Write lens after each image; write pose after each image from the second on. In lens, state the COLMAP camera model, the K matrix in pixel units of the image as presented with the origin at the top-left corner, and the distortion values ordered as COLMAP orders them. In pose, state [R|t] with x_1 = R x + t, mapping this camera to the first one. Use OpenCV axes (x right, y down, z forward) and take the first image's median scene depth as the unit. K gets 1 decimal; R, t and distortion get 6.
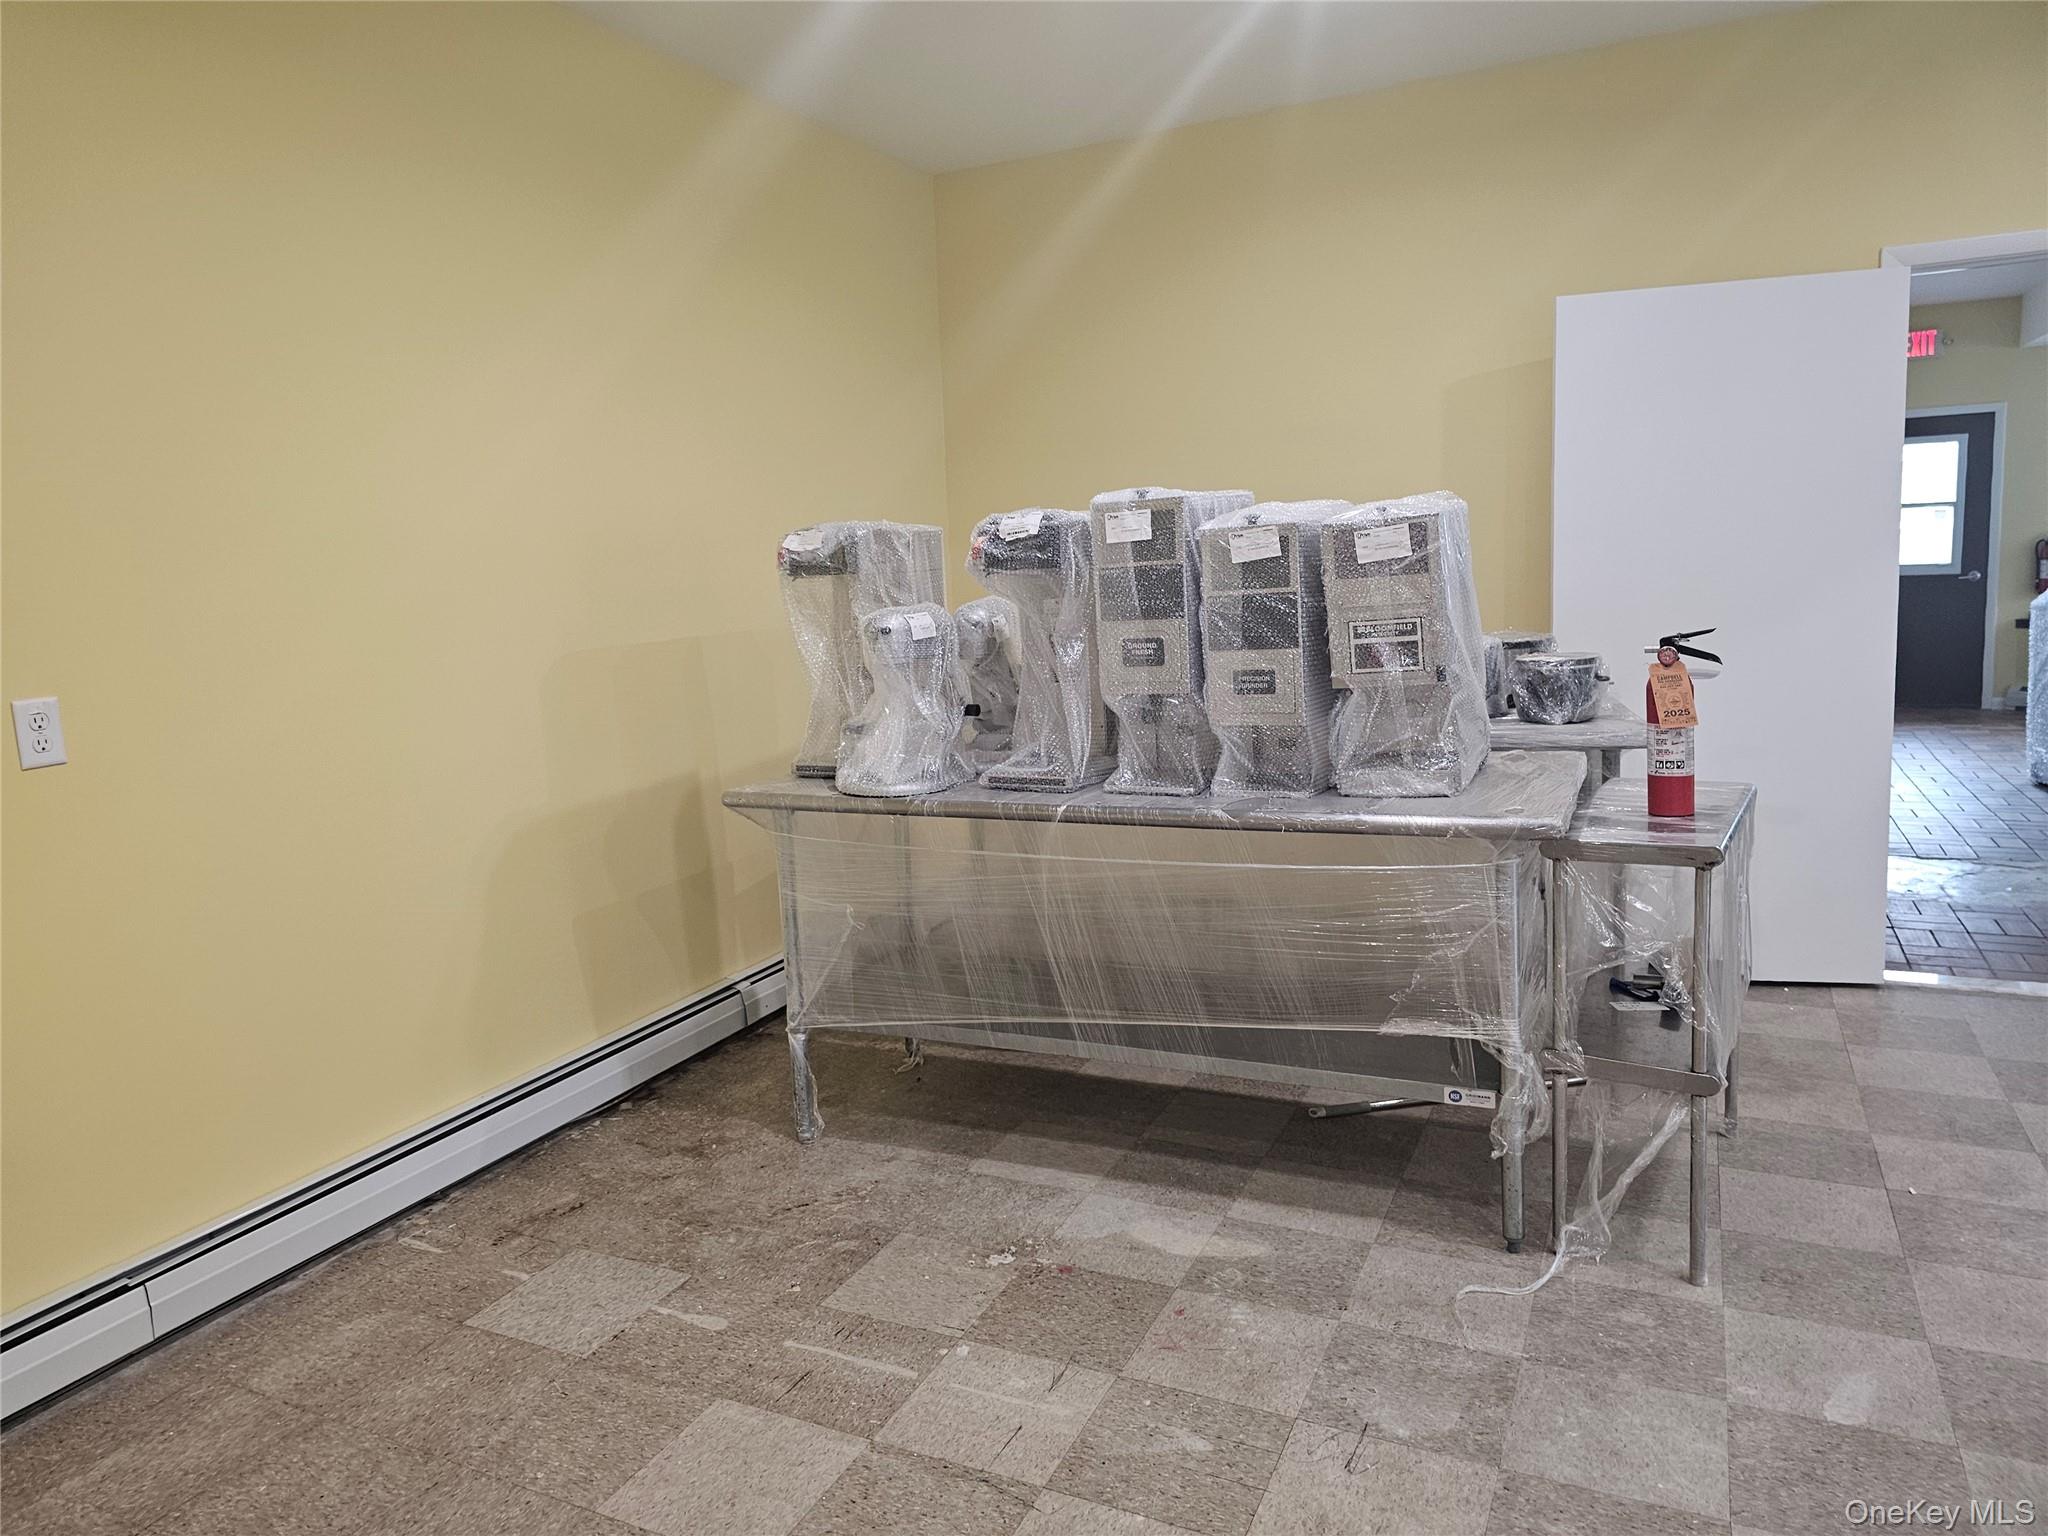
lens RADIAL K [[1367.6, 0, 999.4], [0, 1367.6, 738.0], [0, 0, 1]] dist [0.062378, -0.056413]
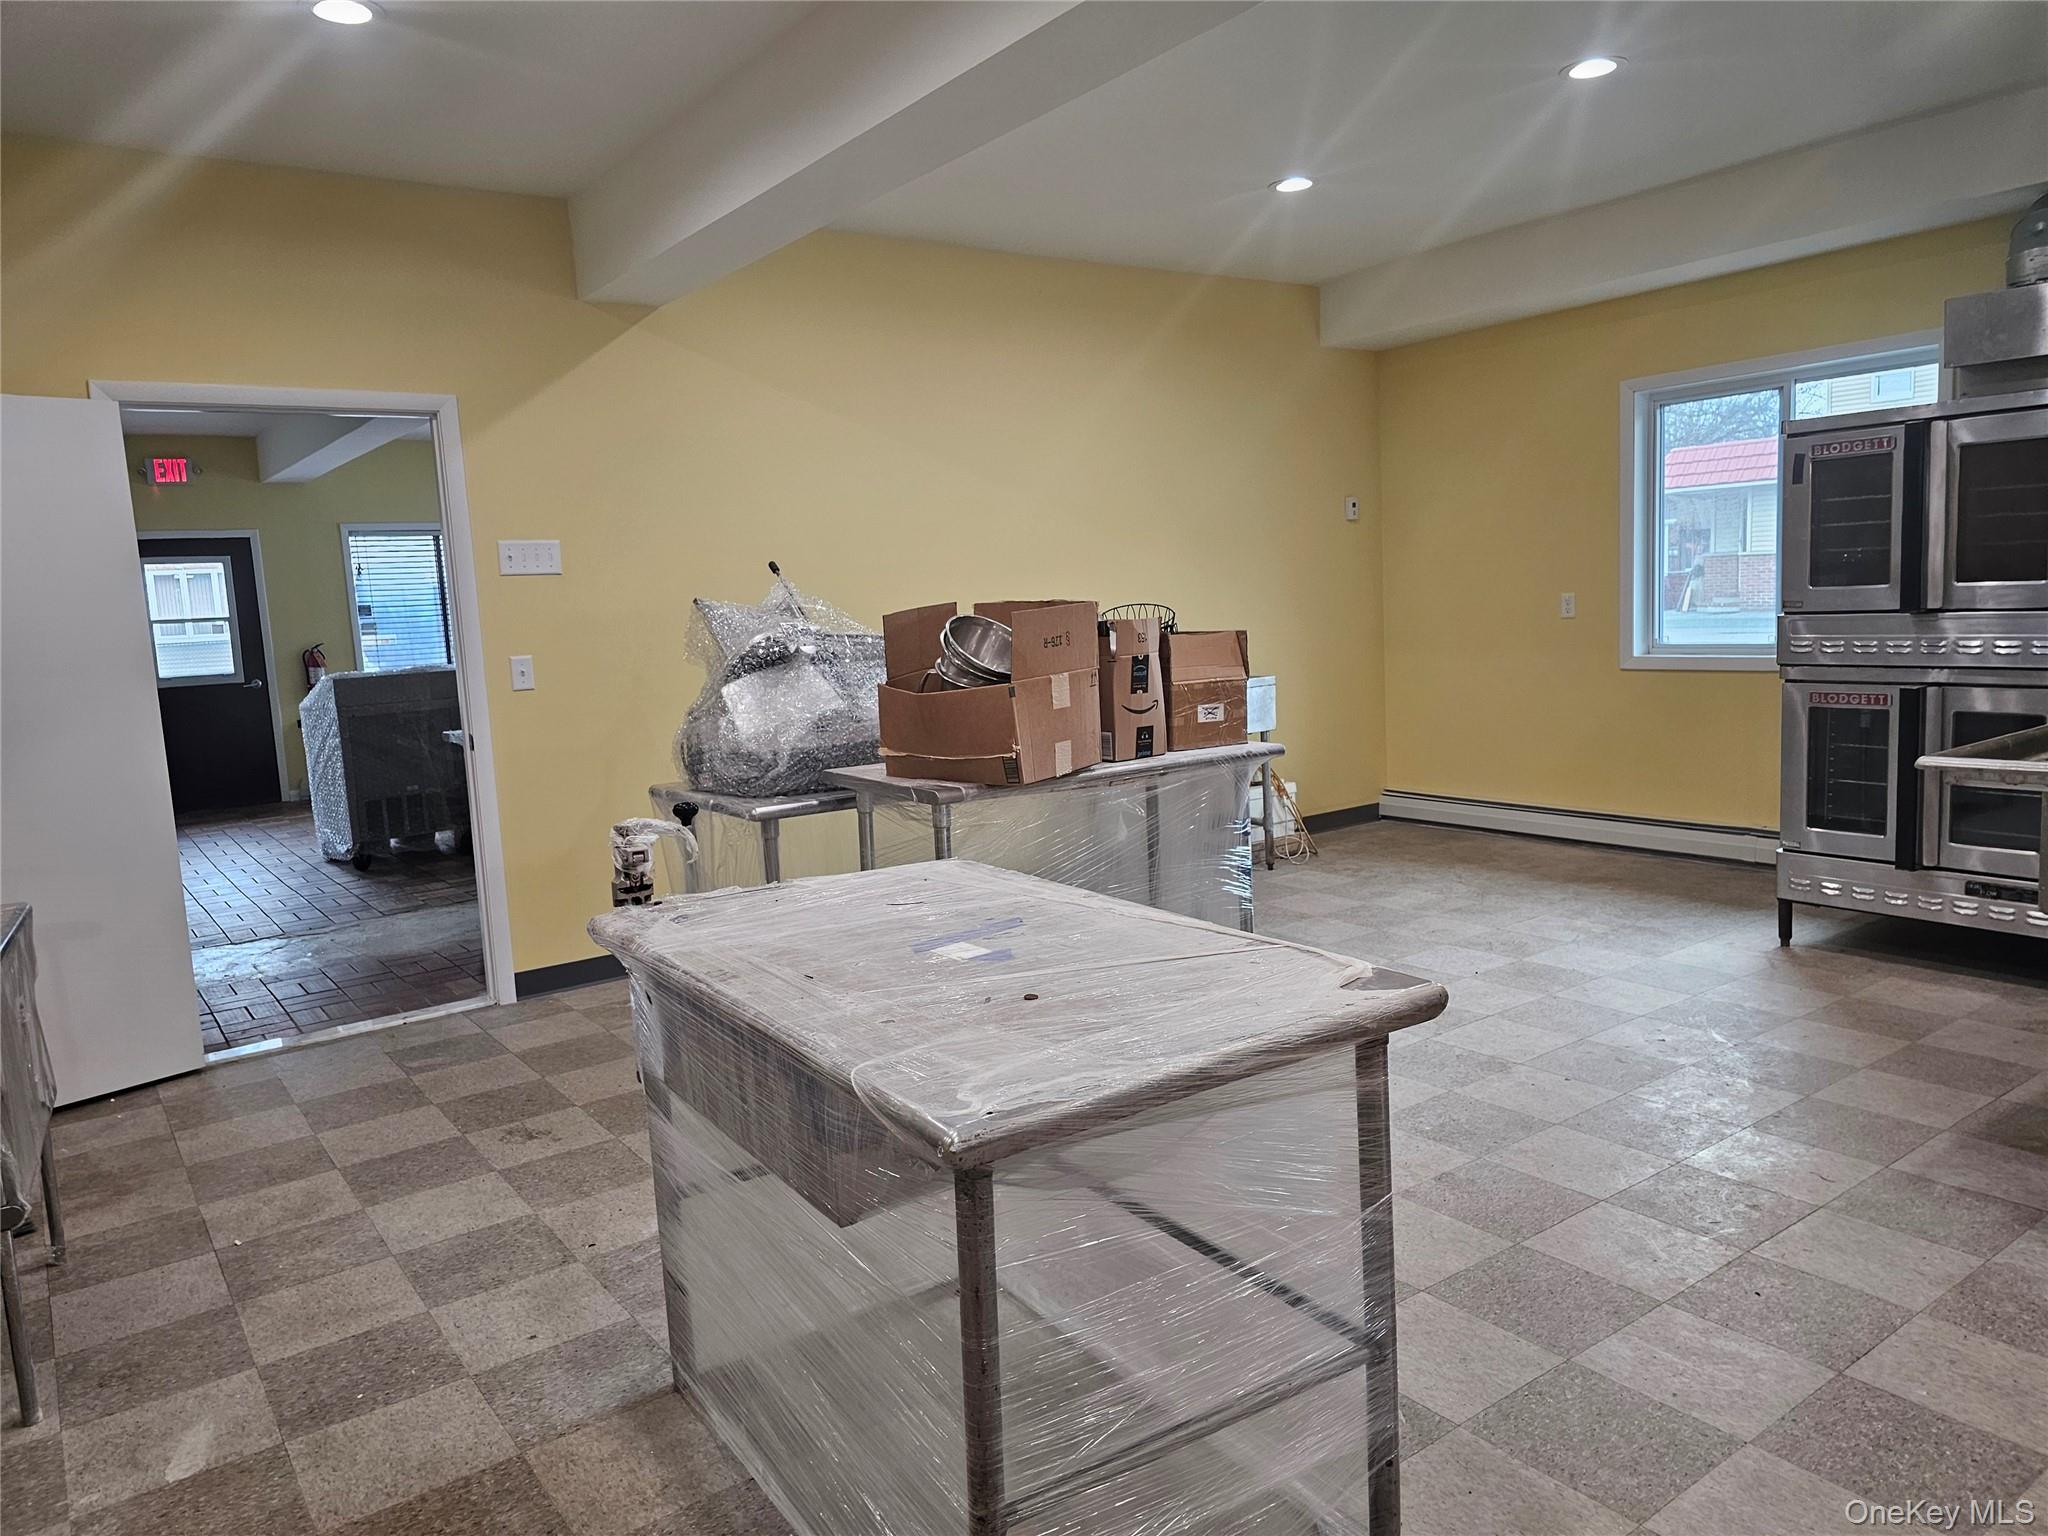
lens RADIAL K [[1365.4, 0, 974.1], [0, 1365.4, 767.6], [0, 0, 1]] dist [0.087833, -0.068787]
pose [[0.476913, -0.089947, 0.874336, 0.003185], [0.141280, 0.989660, 0.024749, 0.009926], [-0.867522, 0.111723, 0.484690, -0.080936]]
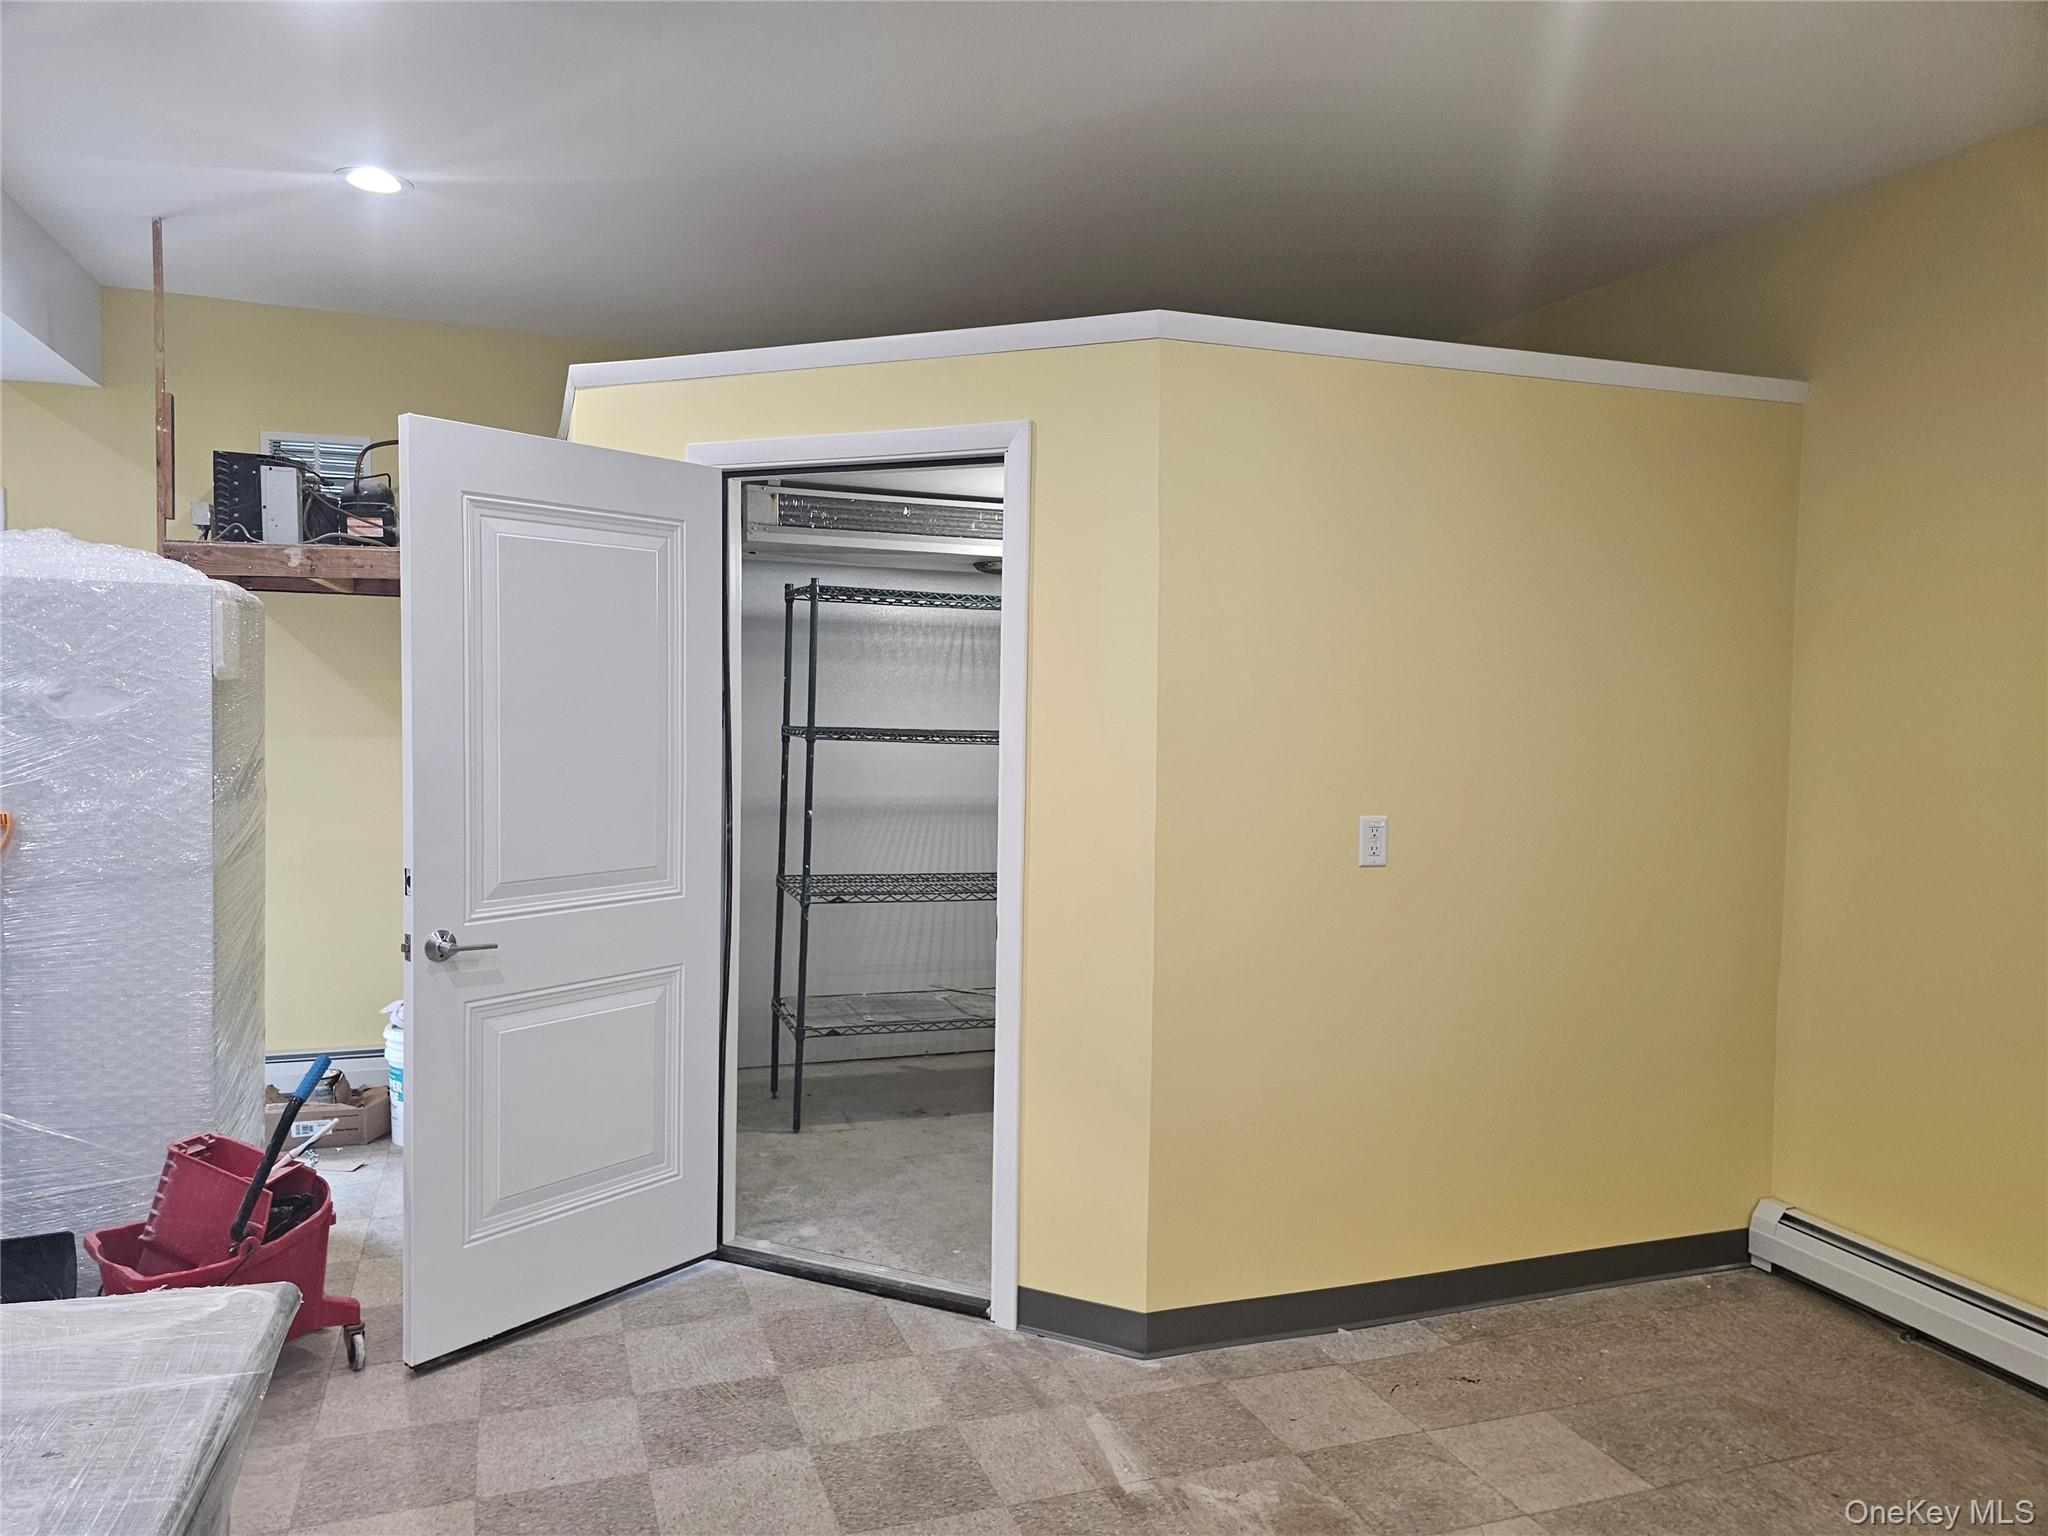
lens RADIAL K [[1321.0, 0, 1013.4], [0, 1321.0, 756.4], [0, 0, 1]] dist [0.077750, -0.059305]
pose [[-0.682753, 0.065449, -0.727712, 0.579857], [-0.077700, 0.983828, 0.161383, -0.145974], [0.726506, 0.166728, -0.666626, 0.671826]]
